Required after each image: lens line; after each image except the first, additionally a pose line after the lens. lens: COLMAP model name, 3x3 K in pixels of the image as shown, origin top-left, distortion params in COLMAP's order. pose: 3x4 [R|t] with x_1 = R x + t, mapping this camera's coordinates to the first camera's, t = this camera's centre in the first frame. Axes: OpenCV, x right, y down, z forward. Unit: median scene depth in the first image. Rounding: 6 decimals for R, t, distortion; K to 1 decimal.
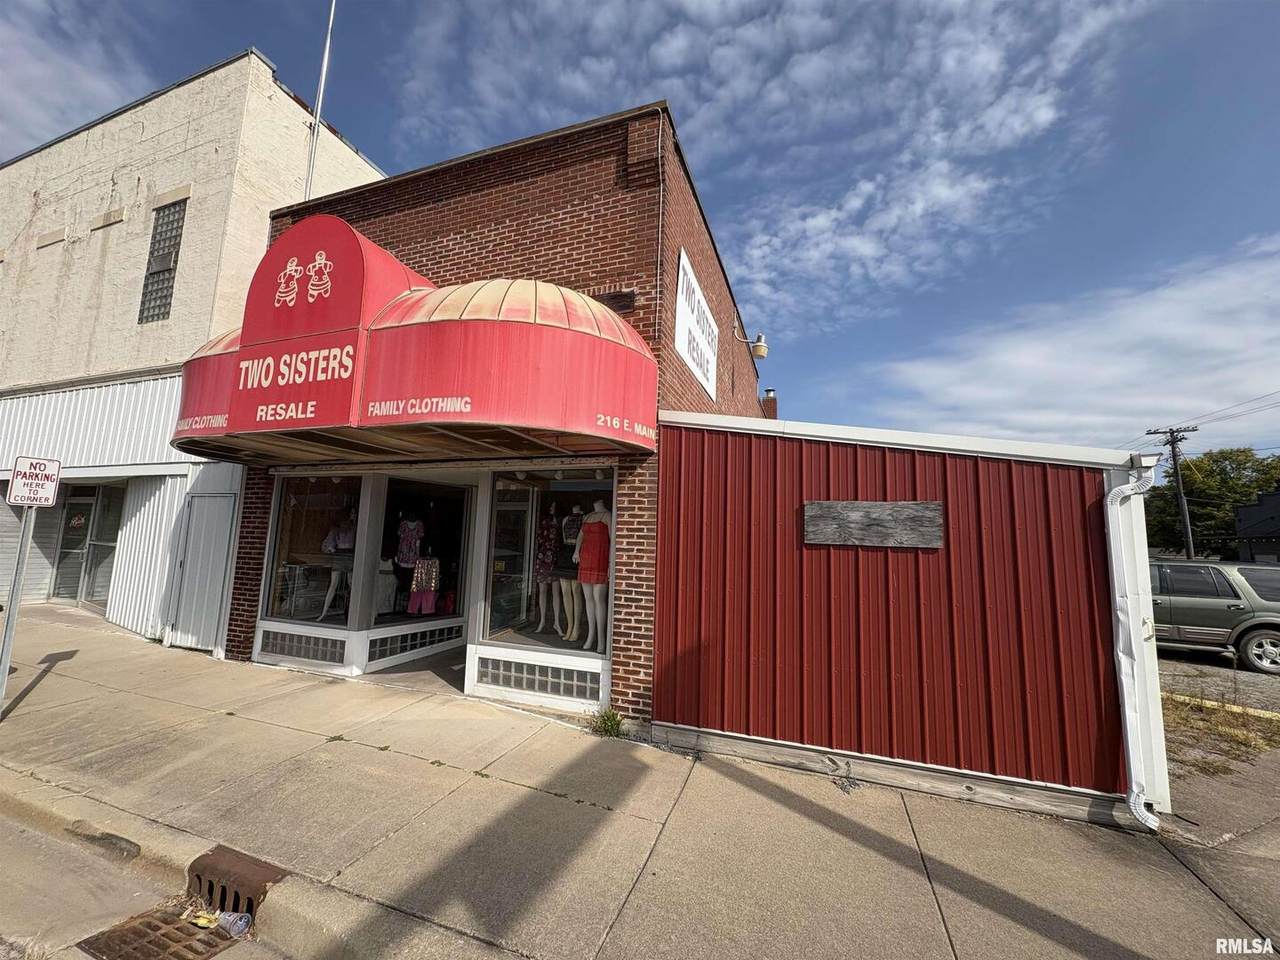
lens RADIAL K [[507.0, 0, 640.0], [0, 507.0, 480.0], [0, 0, 1]] dist [0.000309, -0.000412]
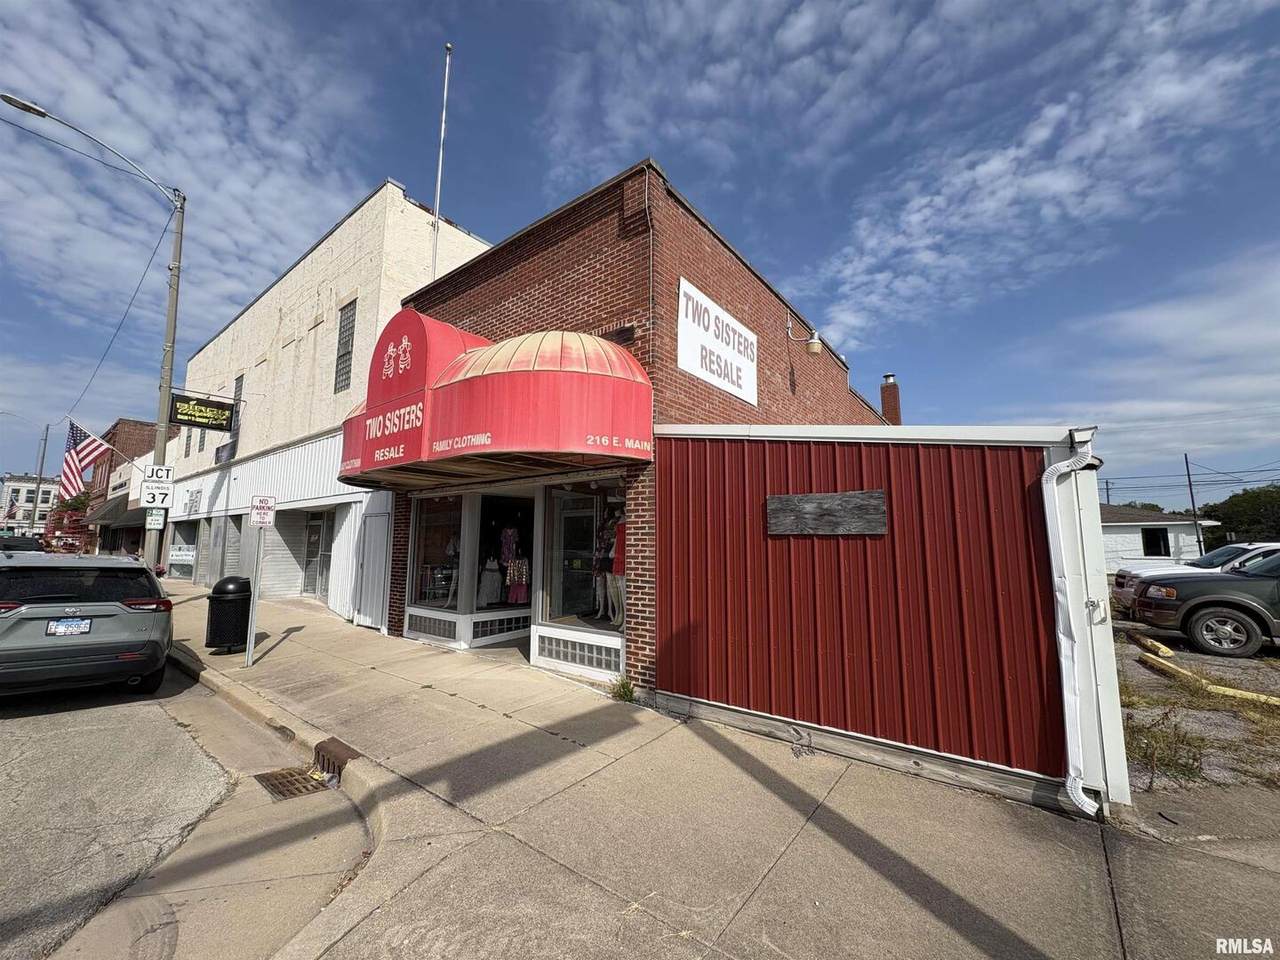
lens RADIAL K [[505.5, 0, 640.0], [0, 505.5, 480.0], [0, 0, 1]] dist [-0.002913, 0.000222]
pose [[0.951692, -0.066220, -0.299828, 0.363361], [0.063862, 0.997802, -0.017669, 0.007809], [0.300339, -0.002333, 0.953830, -0.124419]]
